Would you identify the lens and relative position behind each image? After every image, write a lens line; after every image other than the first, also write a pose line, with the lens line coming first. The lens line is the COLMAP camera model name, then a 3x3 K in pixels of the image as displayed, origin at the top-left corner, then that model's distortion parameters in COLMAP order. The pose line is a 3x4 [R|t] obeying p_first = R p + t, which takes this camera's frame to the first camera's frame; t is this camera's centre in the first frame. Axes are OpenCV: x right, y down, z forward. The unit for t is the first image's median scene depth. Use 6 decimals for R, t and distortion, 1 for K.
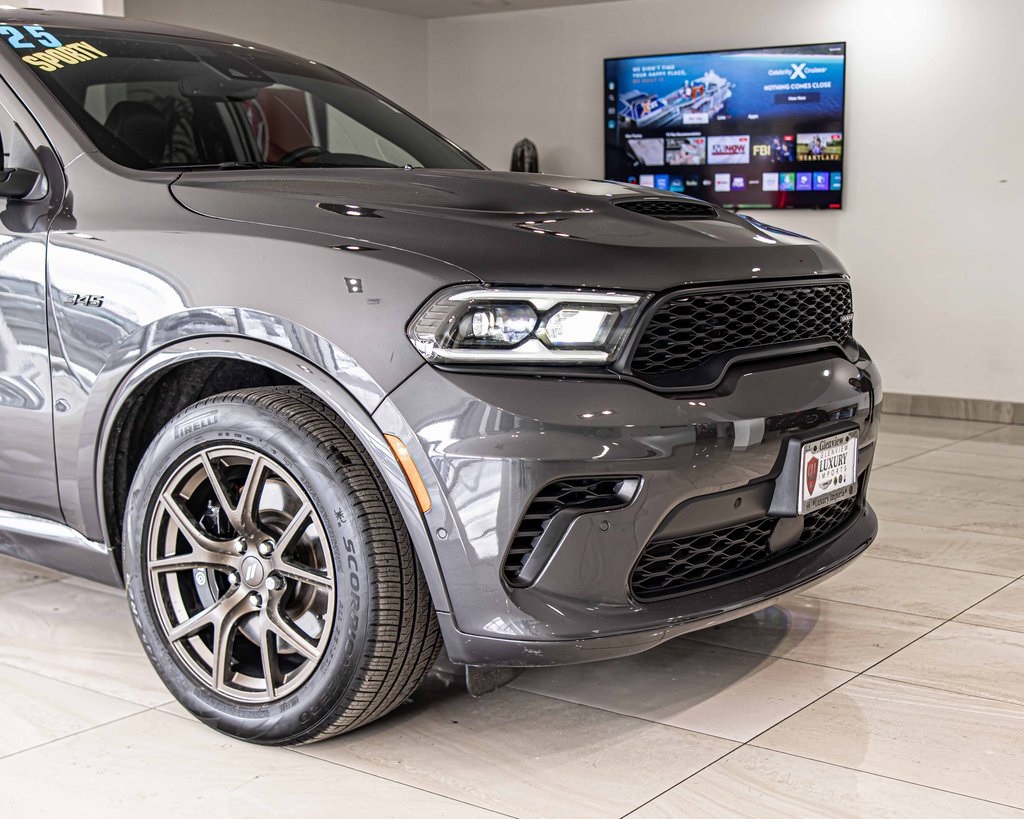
lens RADIAL K [[1476.1, 0, 512.0], [0, 1476.1, 409.5], [0, 0, 1]] dist [-0.004884, -0.002970]
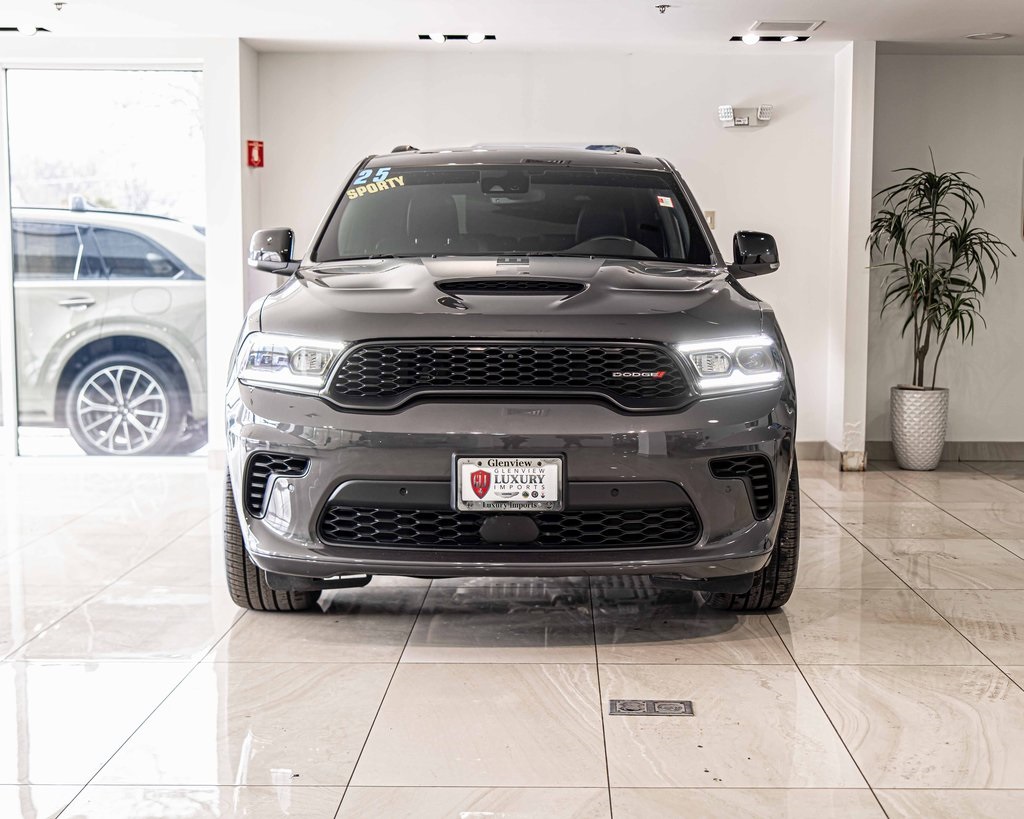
lens RADIAL K [[1609.5, 0, 512.0], [0, 1609.5, 409.5], [0, 0, 1]] dist [-0.012050, 0.048123]
pose [[0.585955, 0.068574, -0.807437, 1.329543], [-0.107969, 0.994136, 0.006078, -0.032795], [0.803119, 0.083617, 0.589923, 0.145571]]
